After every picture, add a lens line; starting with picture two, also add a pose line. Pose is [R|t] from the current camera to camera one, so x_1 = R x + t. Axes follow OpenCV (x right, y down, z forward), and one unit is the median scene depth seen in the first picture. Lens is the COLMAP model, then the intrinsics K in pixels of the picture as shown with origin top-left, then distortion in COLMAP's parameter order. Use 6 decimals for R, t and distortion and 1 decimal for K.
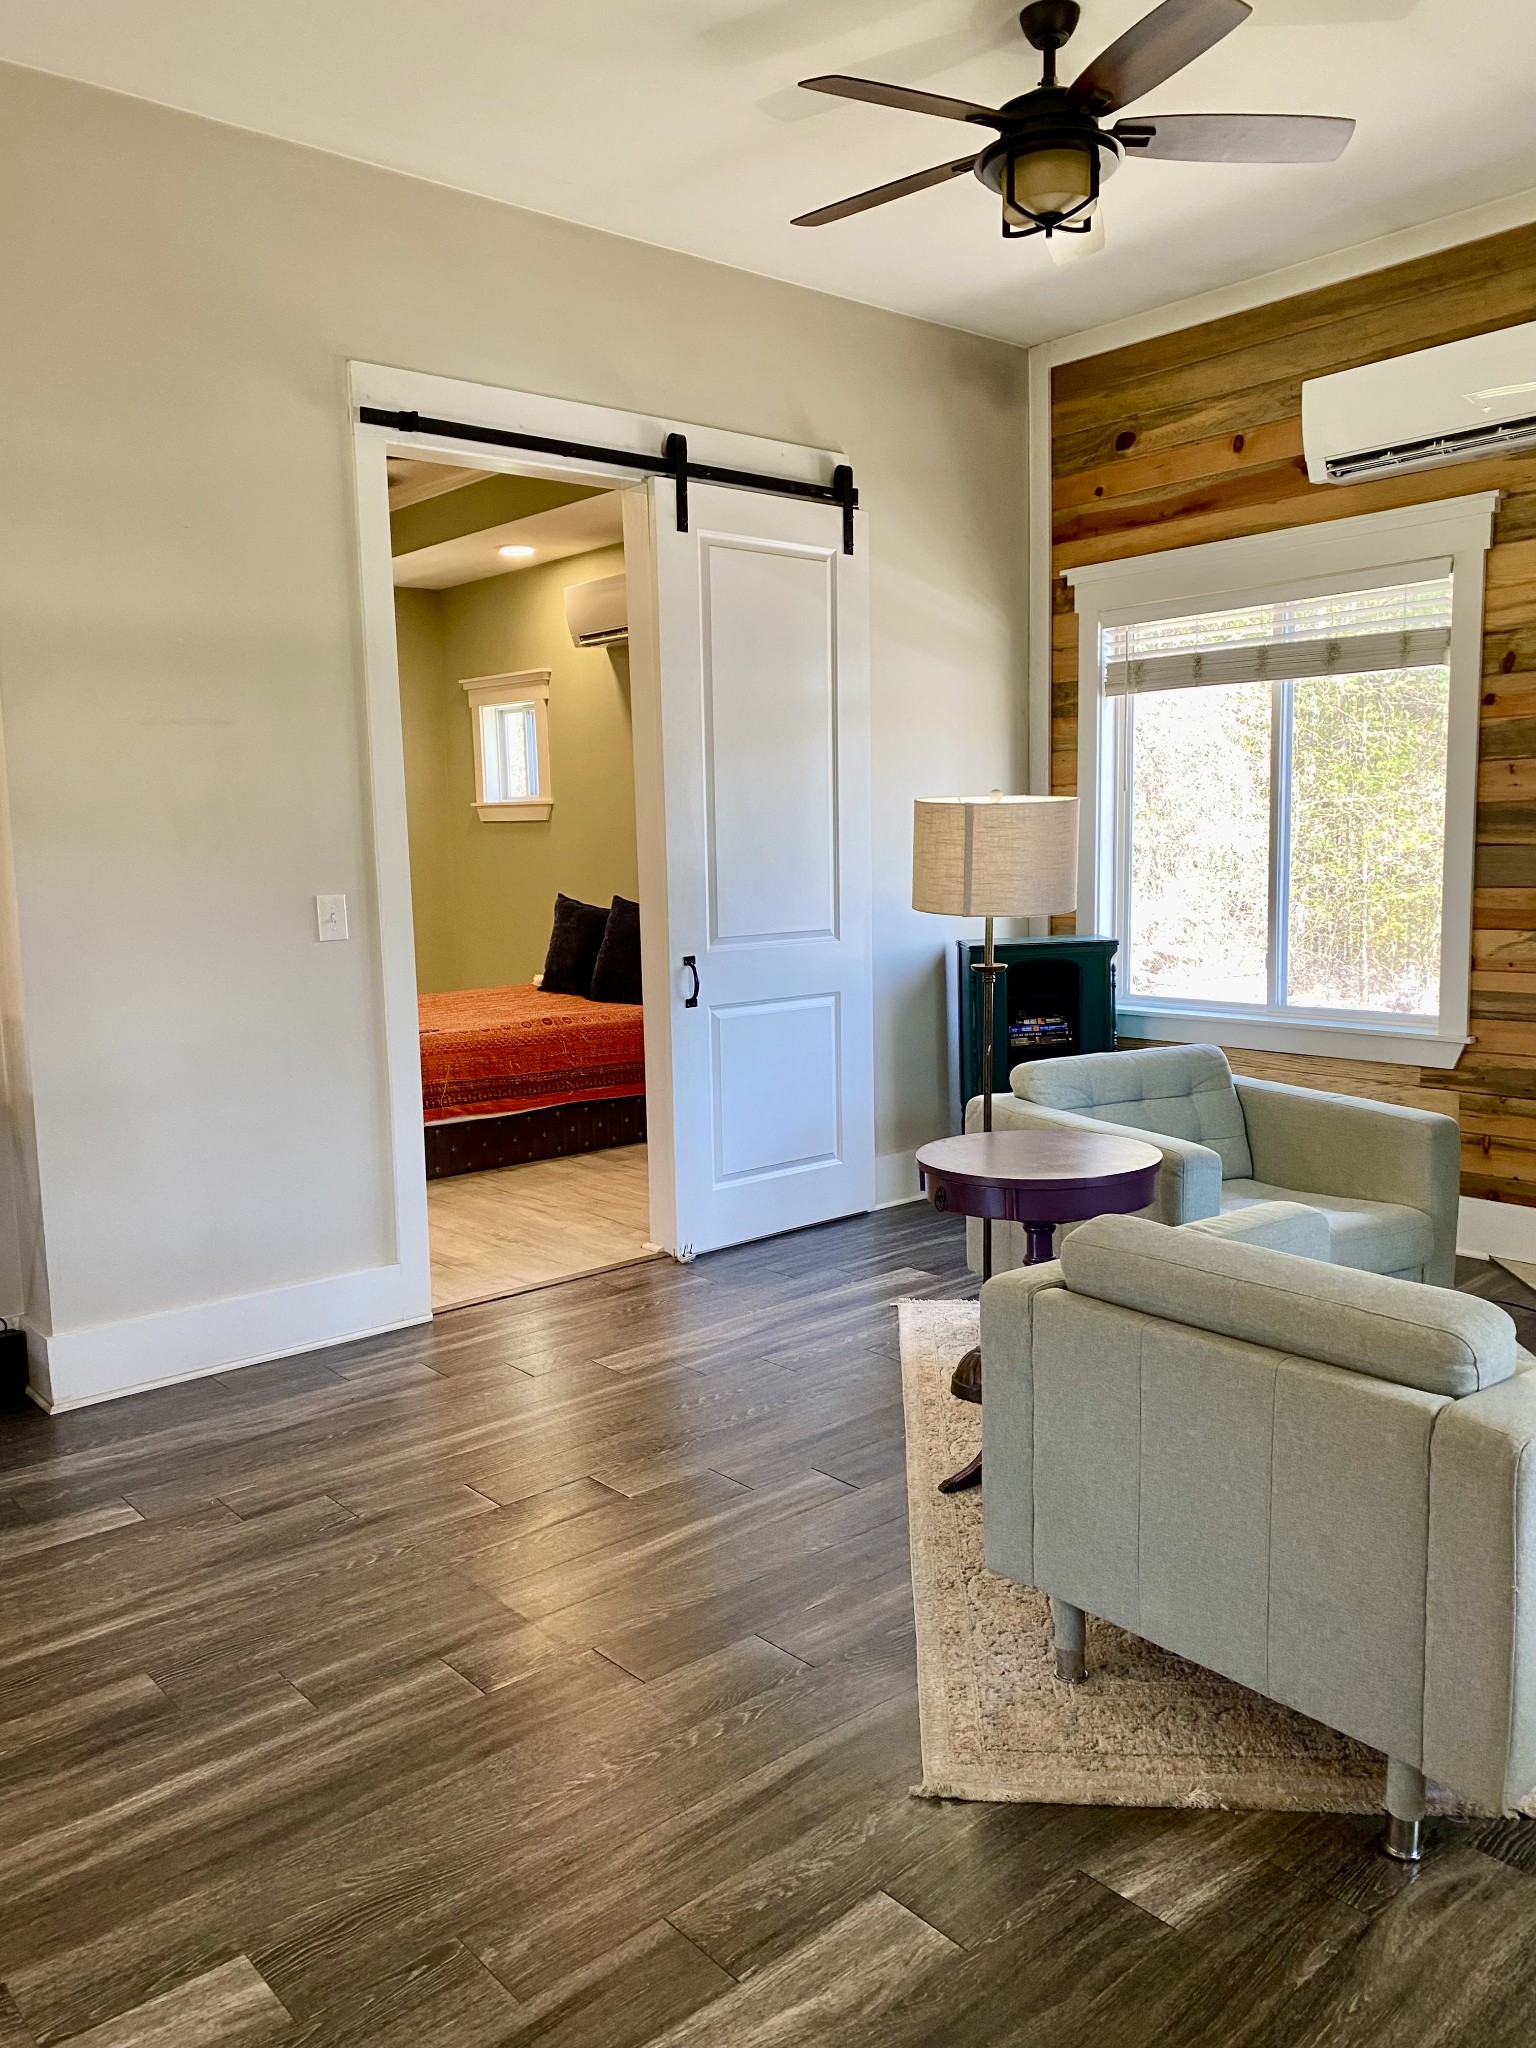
lens RADIAL K [[1561.8, 0, 738.3], [0, 1561.8, 1033.9], [0, 0, 1]] dist [0.012642, -0.005709]
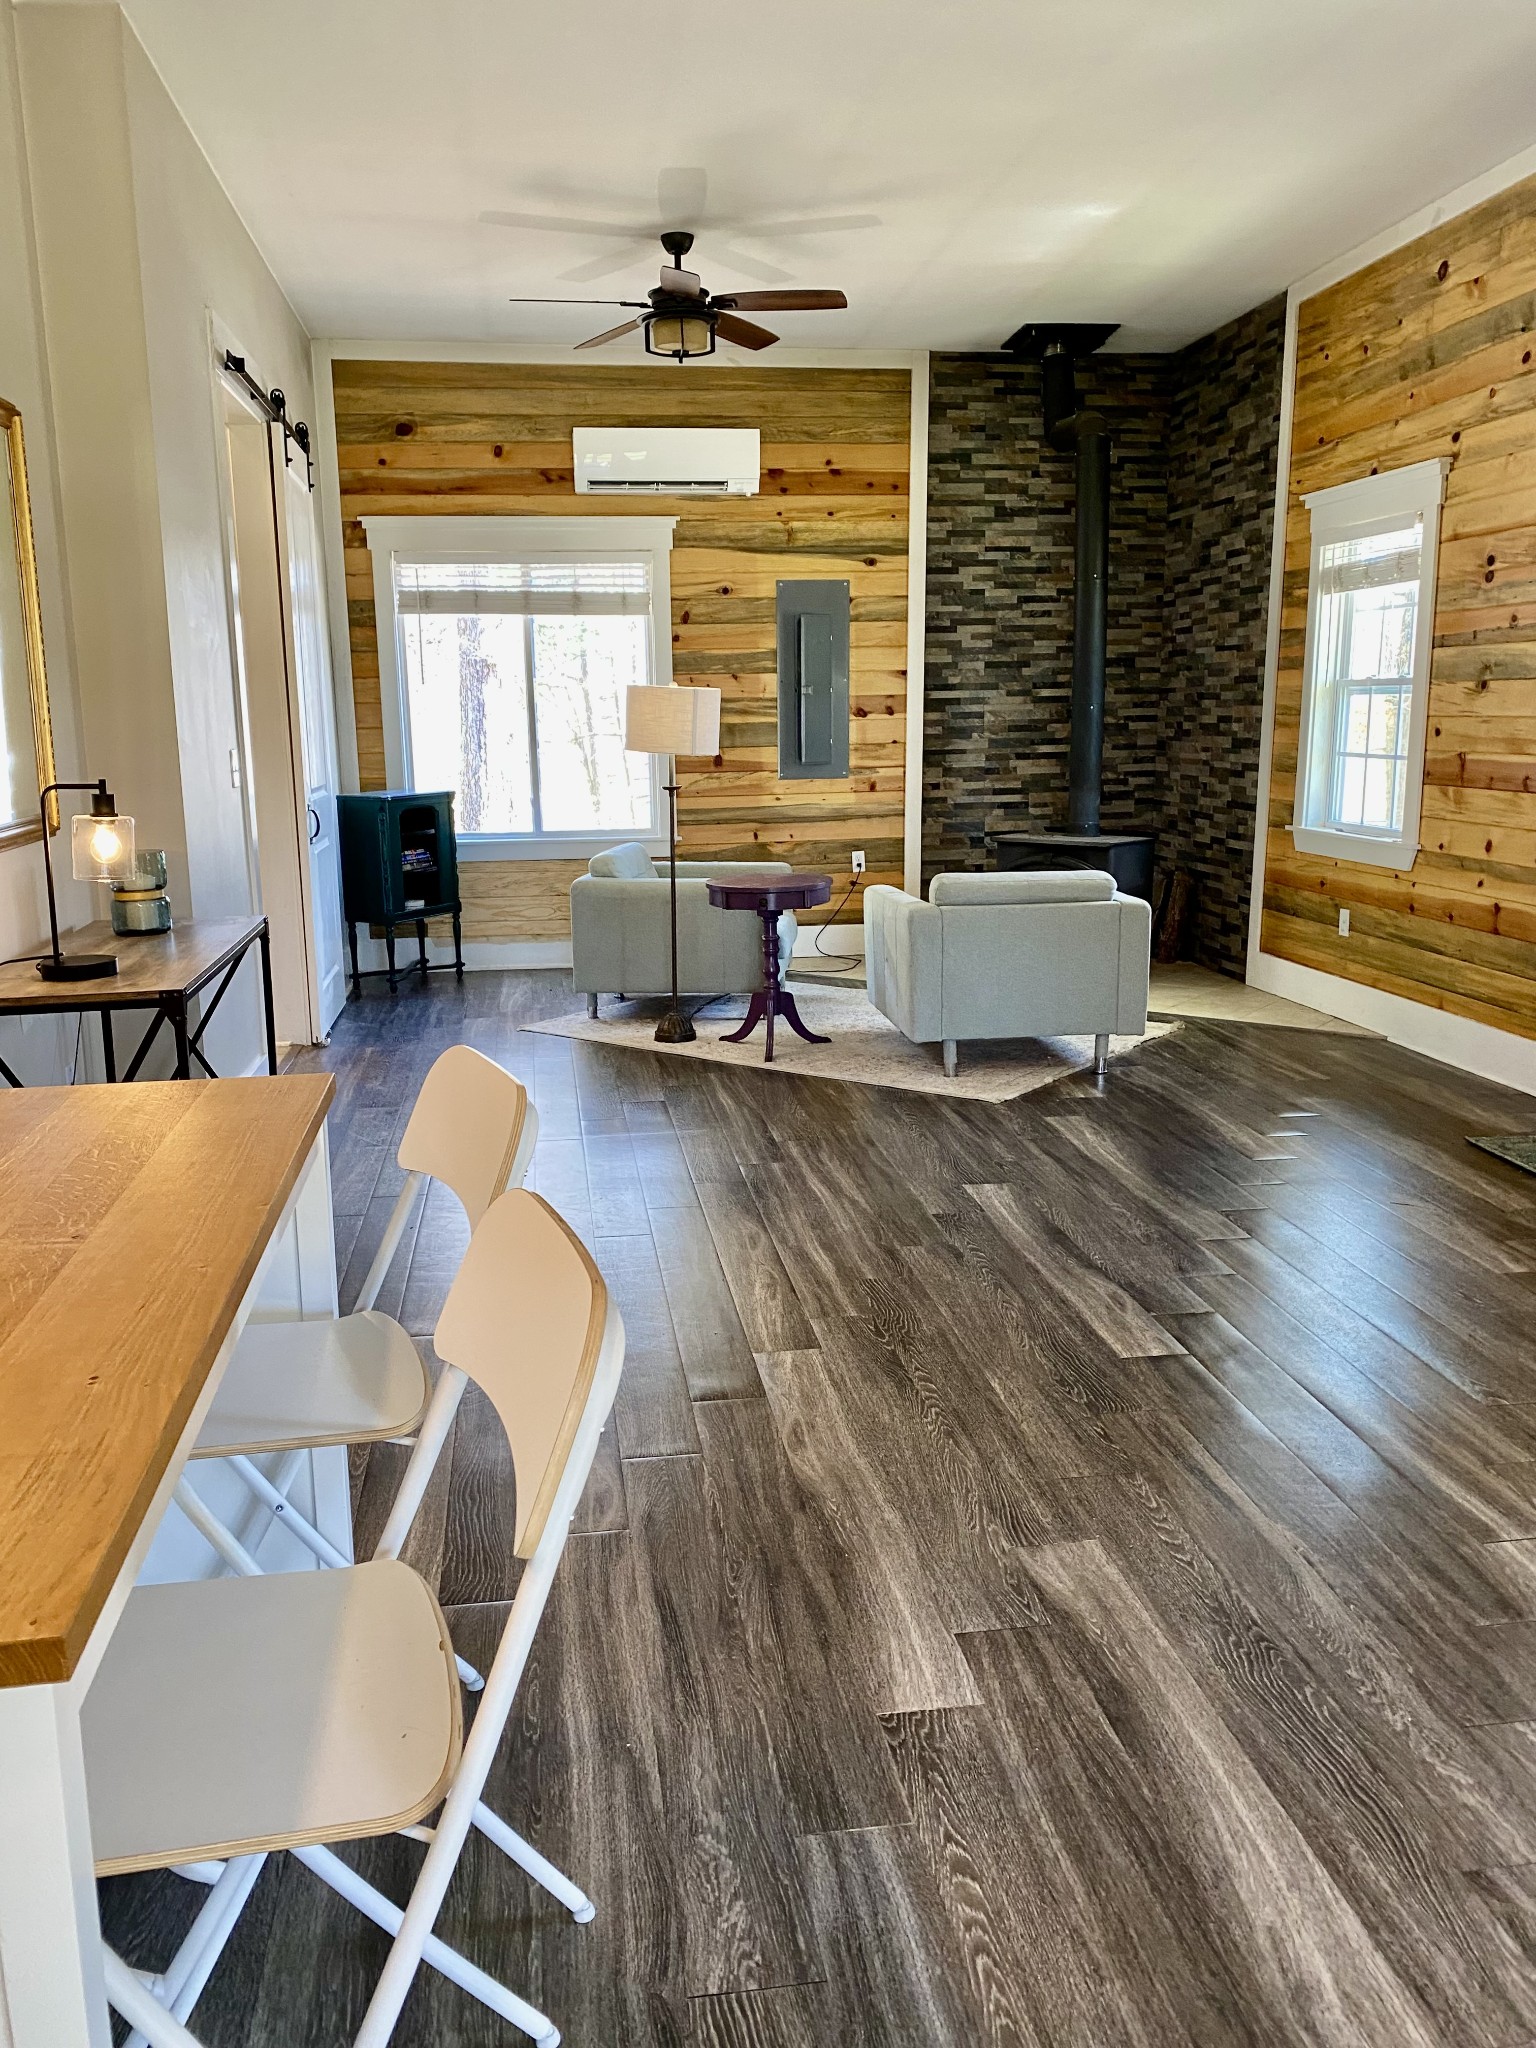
lens RADIAL K [[1557.9, 0, 739.8], [0, 1557.9, 1024.6], [0, 0, 1]] dist [0.088881, -0.254557]
pose [[0.539713, -0.148883, 0.828579, -0.960185], [0.108591, 0.988327, 0.106854, 0.030870], [-0.834816, 0.032306, 0.549580, 0.003226]]
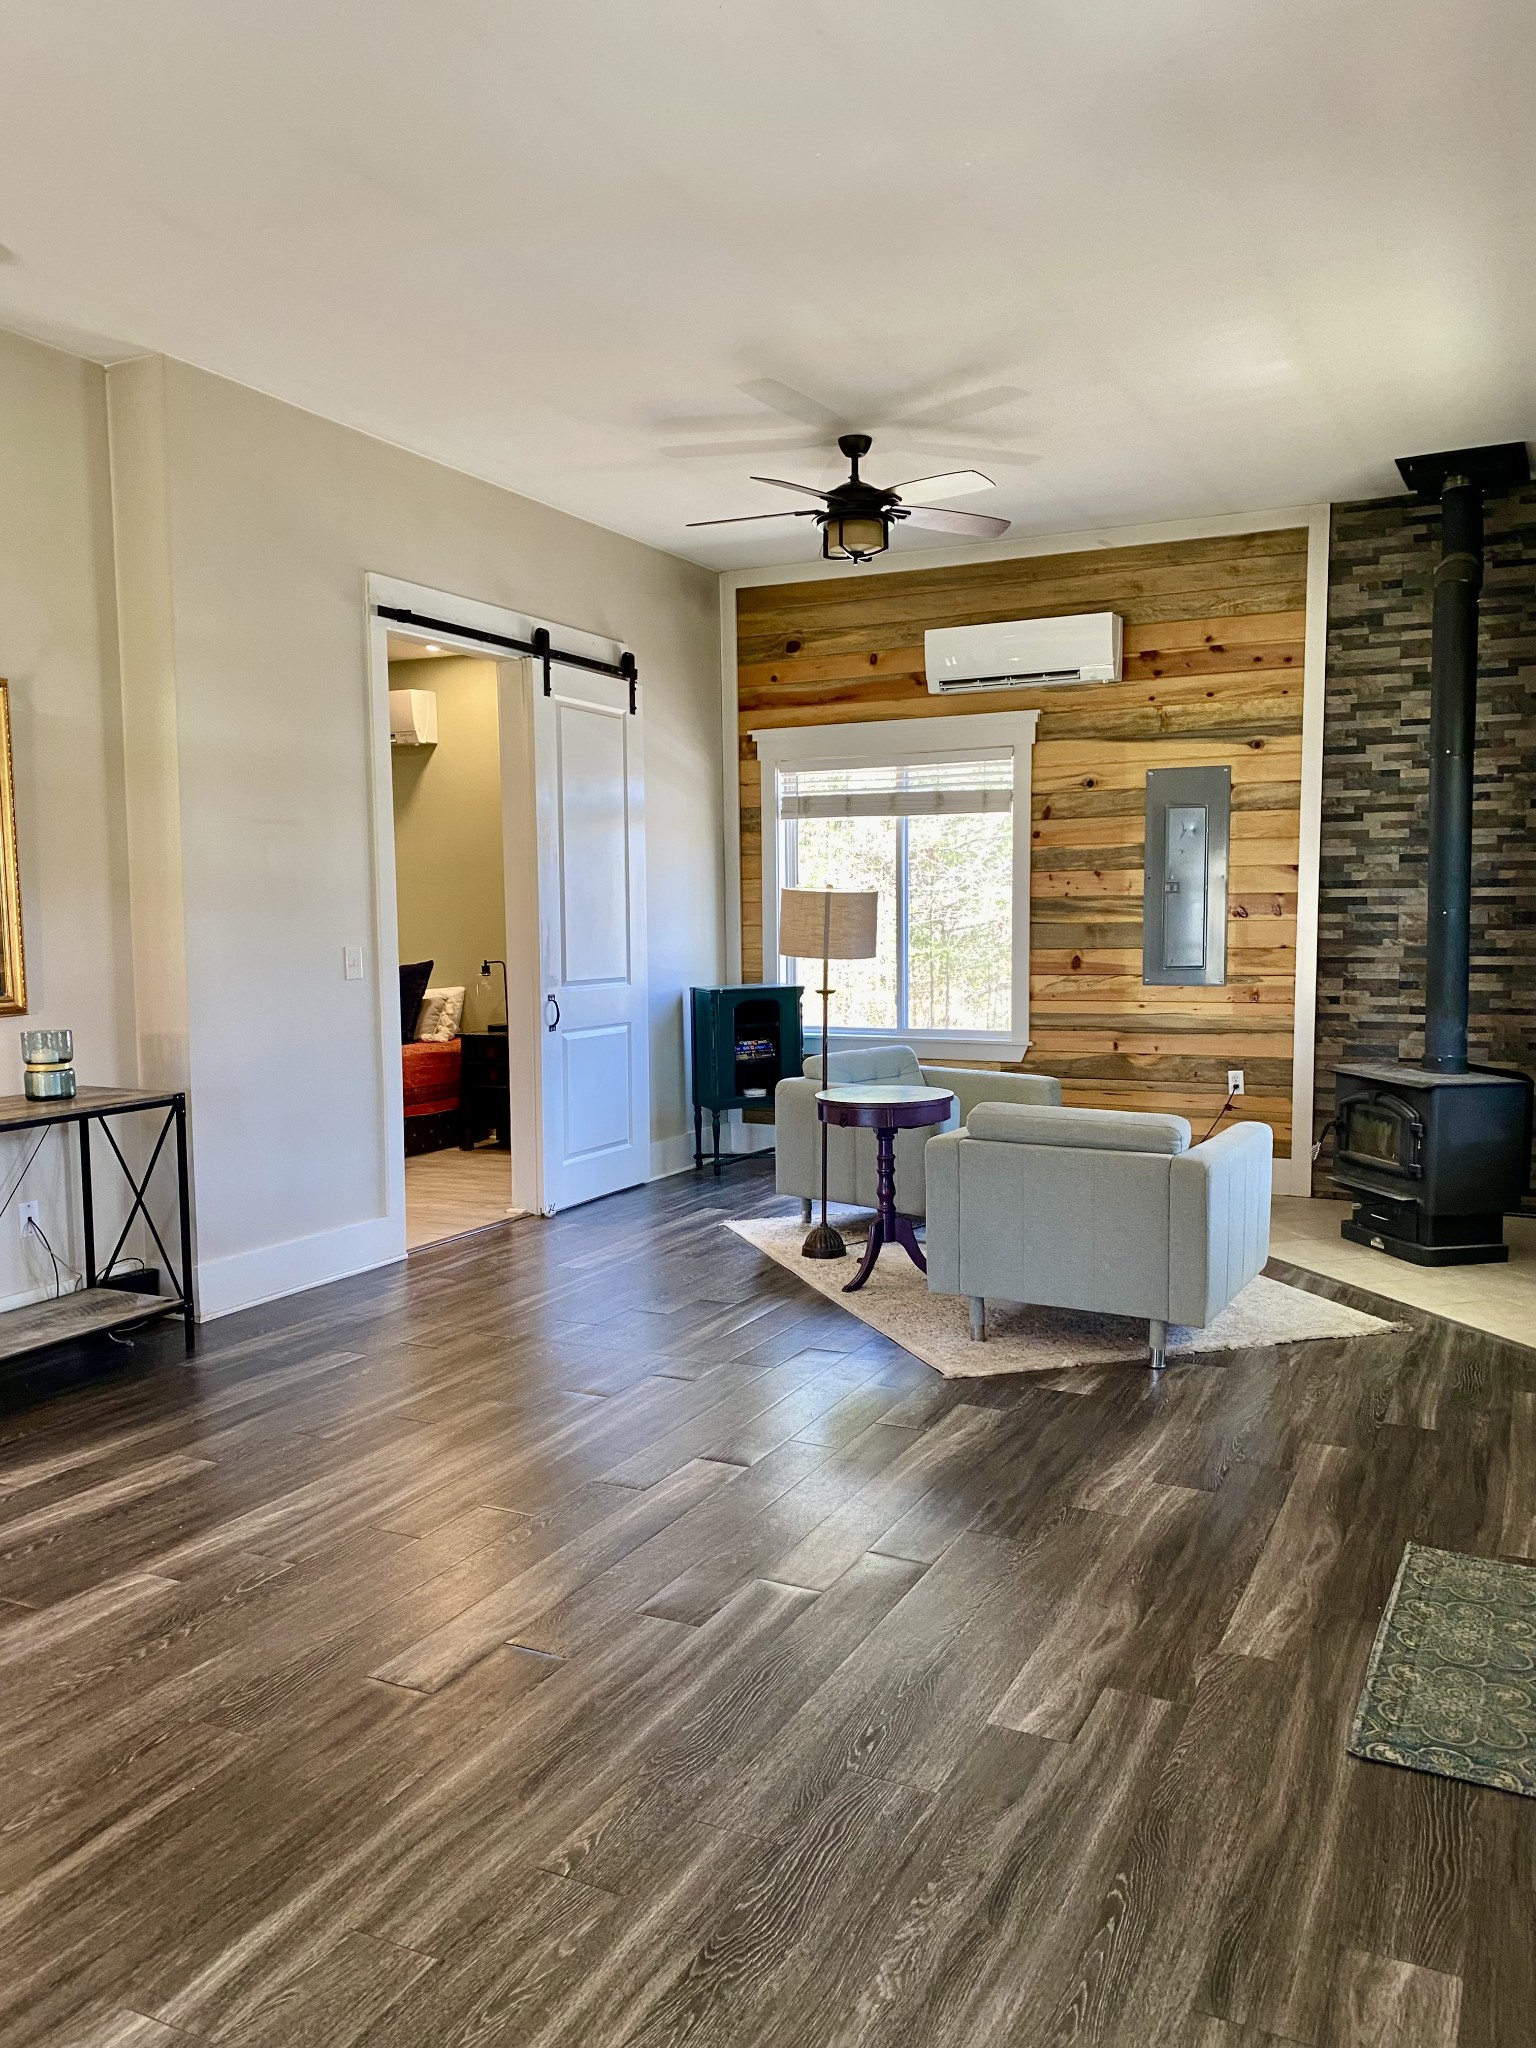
lens RADIAL K [[1553.6, 0, 776.8], [0, 1553.6, 1039.4], [0, 0, 1]] dist [0.087322, -0.209108]
pose [[0.917965, -0.016859, 0.396304, -0.410344], [0.036480, 0.998450, -0.042026, 0.057579], [-0.394981, 0.053036, 0.917157, -0.367771]]
